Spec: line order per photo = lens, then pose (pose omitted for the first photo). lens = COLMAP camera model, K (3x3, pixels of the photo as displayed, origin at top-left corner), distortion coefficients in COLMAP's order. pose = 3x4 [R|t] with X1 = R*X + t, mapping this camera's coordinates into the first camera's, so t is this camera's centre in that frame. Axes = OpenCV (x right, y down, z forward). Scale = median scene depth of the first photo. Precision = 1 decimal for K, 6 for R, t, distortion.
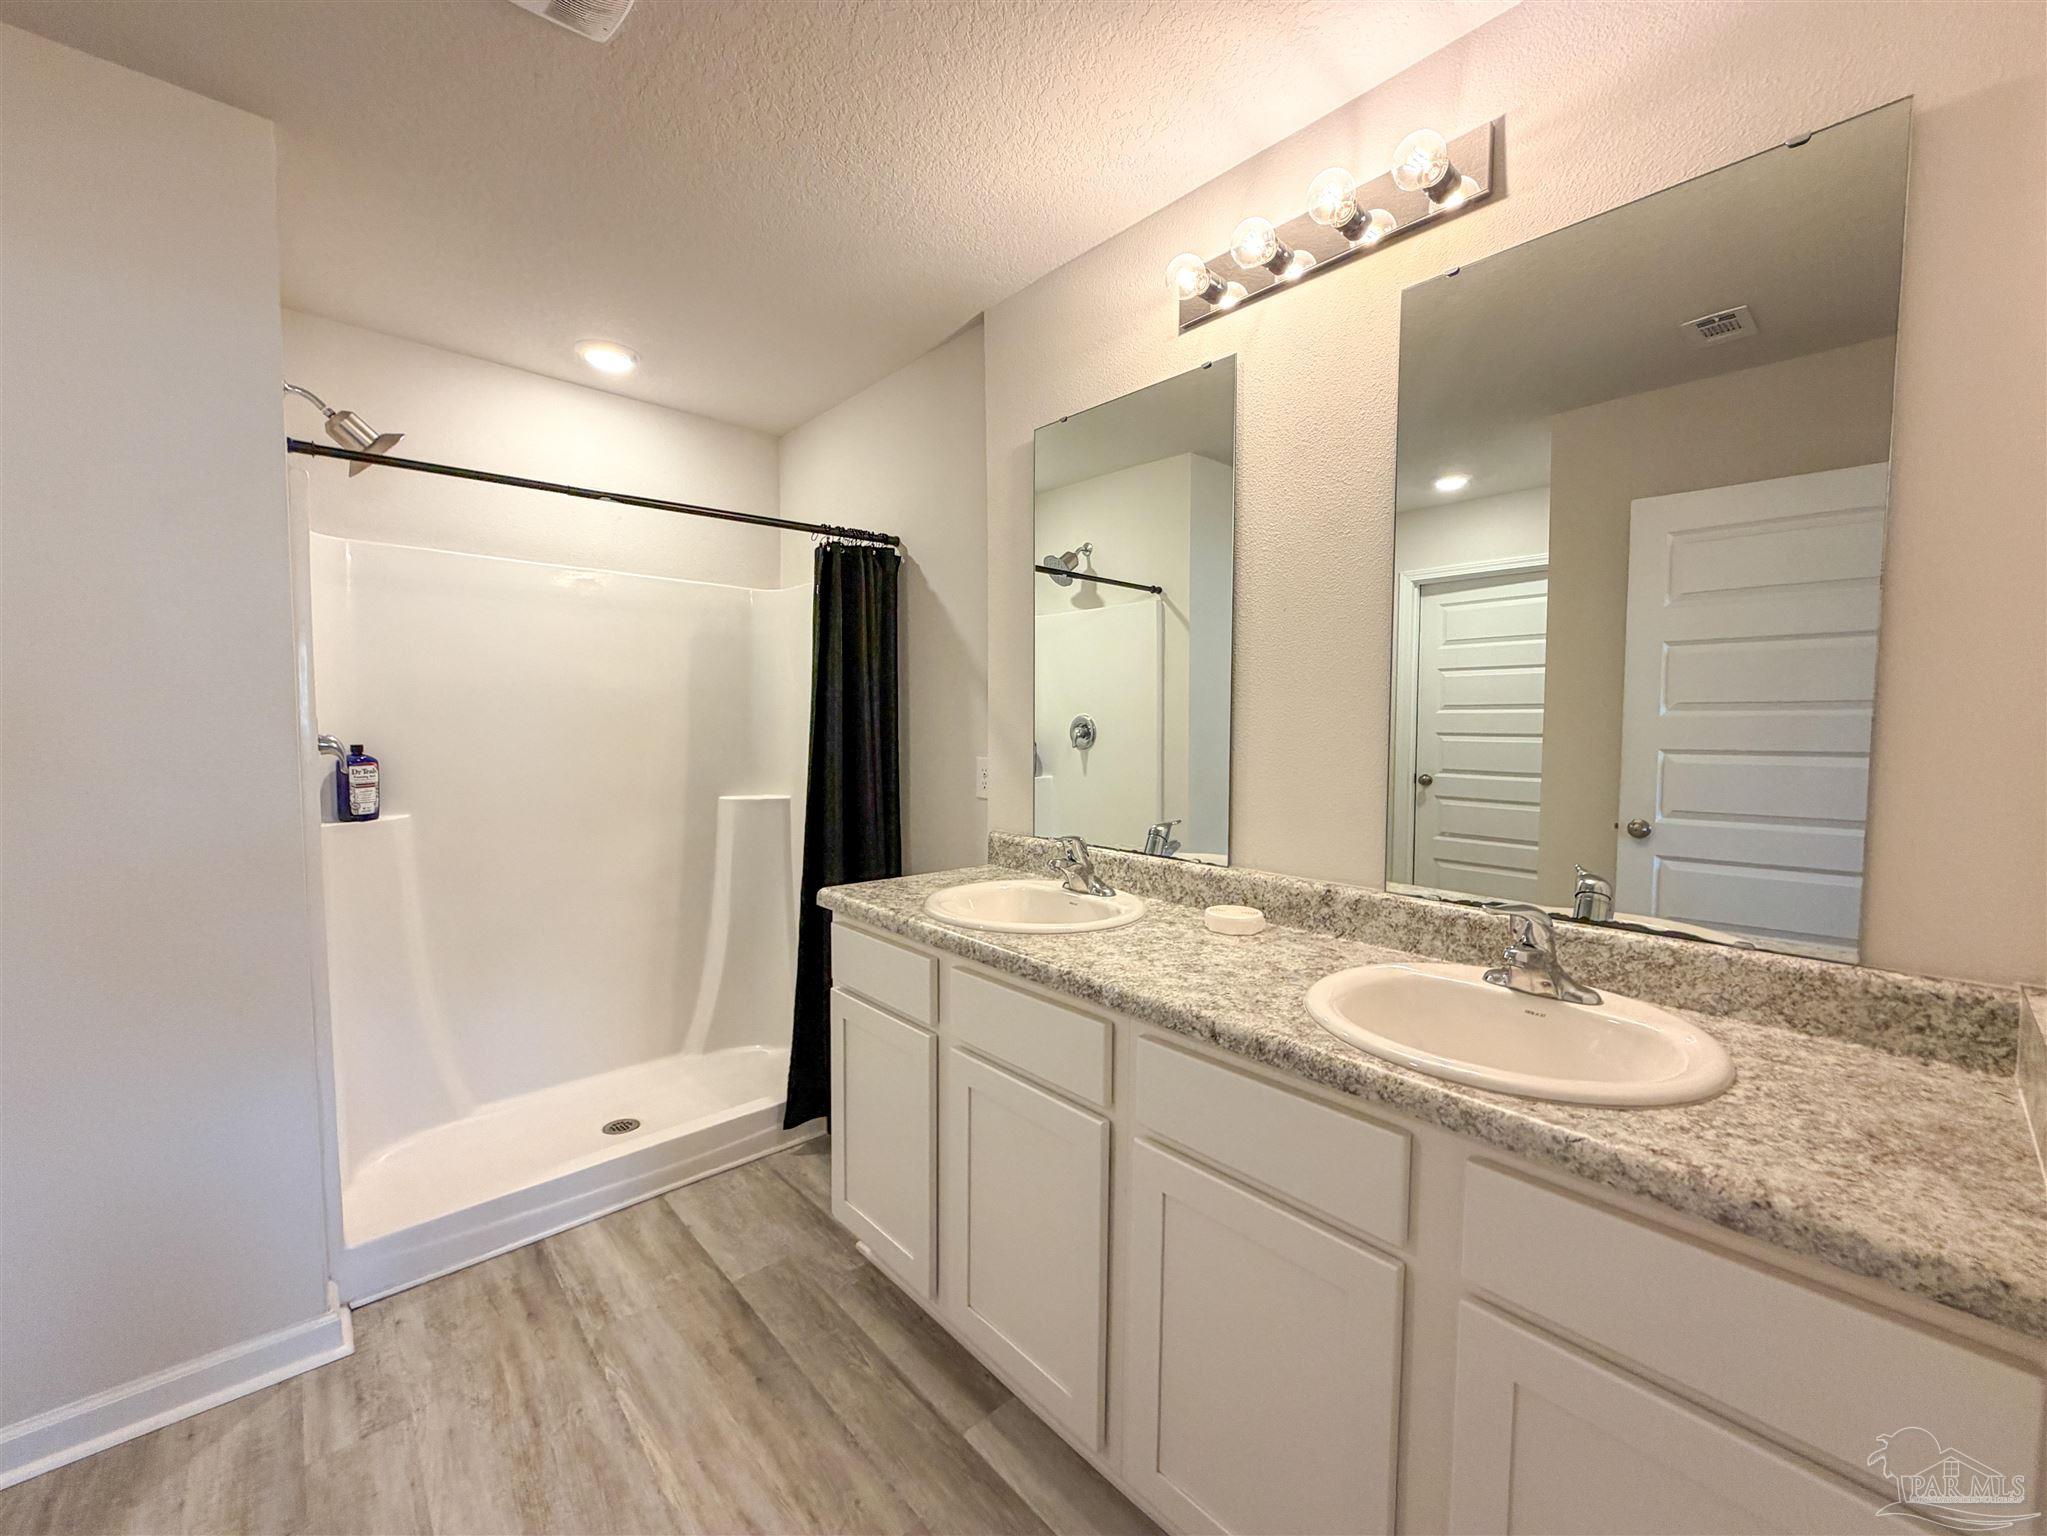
lens RADIAL K [[821.9, 0, 1018.2], [0, 821.9, 769.1], [0, 0, 1]] dist [0.000220, -0.000088]
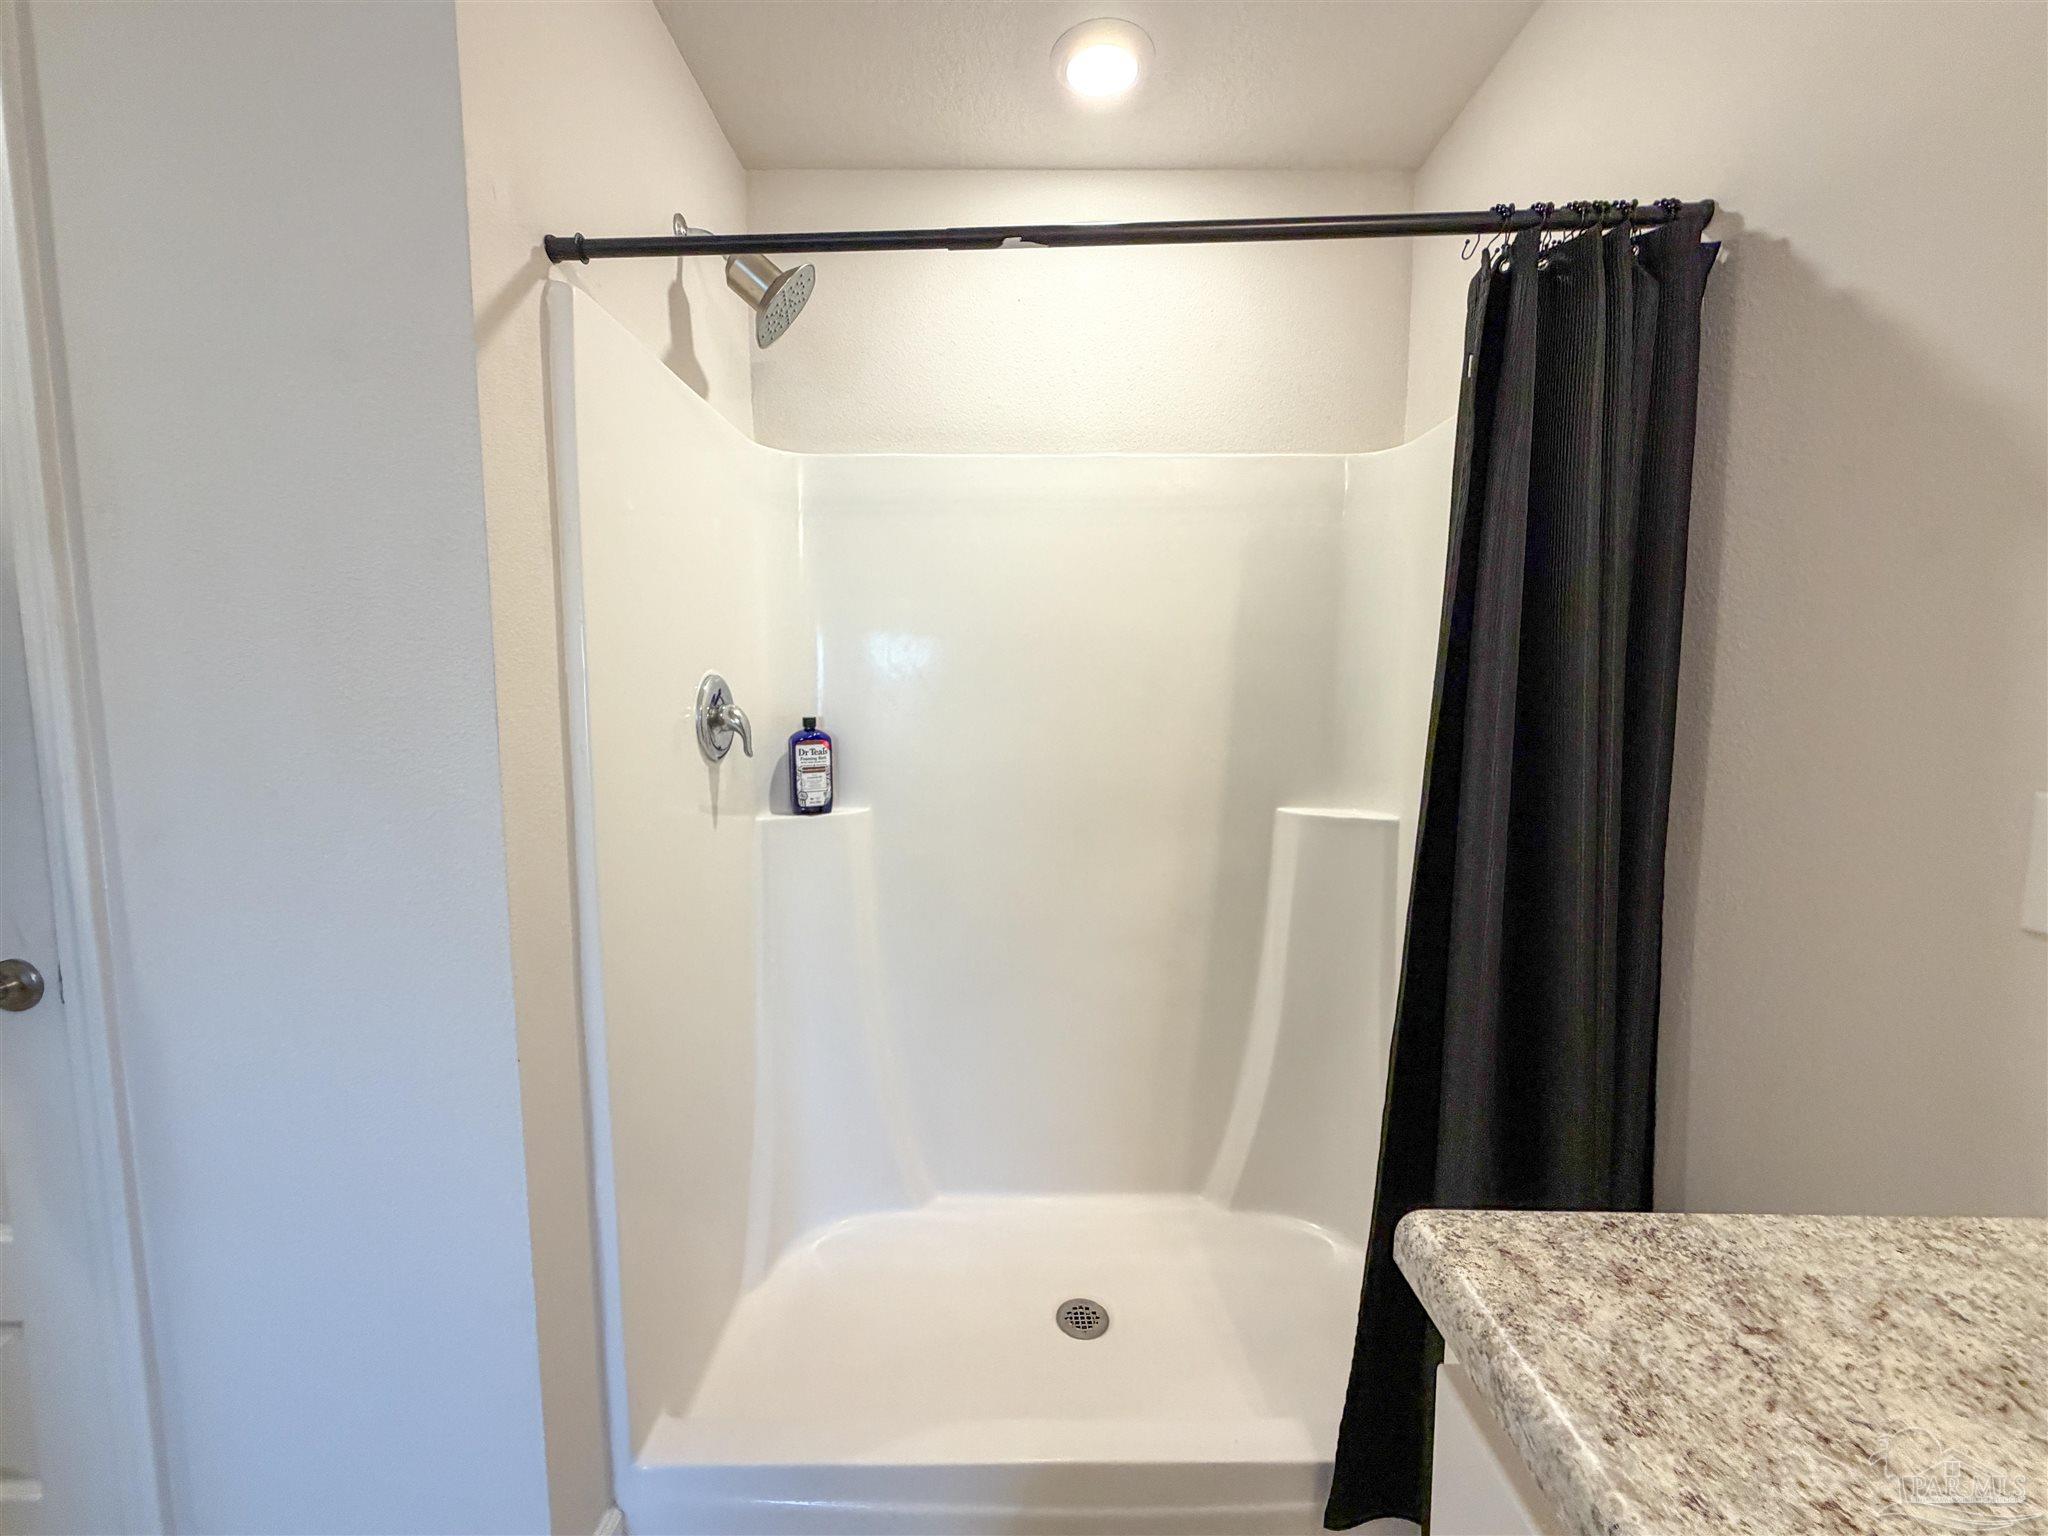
lens RADIAL K [[822.3, 0, 1018.7], [0, 822.3, 769.1], [0, 0, 1]] dist [0.000220, -0.000088]
pose [[0.735744, 0.060318, -0.674569, -0.115388], [-0.033063, 0.998037, 0.053180, -0.027093], [0.676453, -0.016824, 0.736294, 0.521107]]
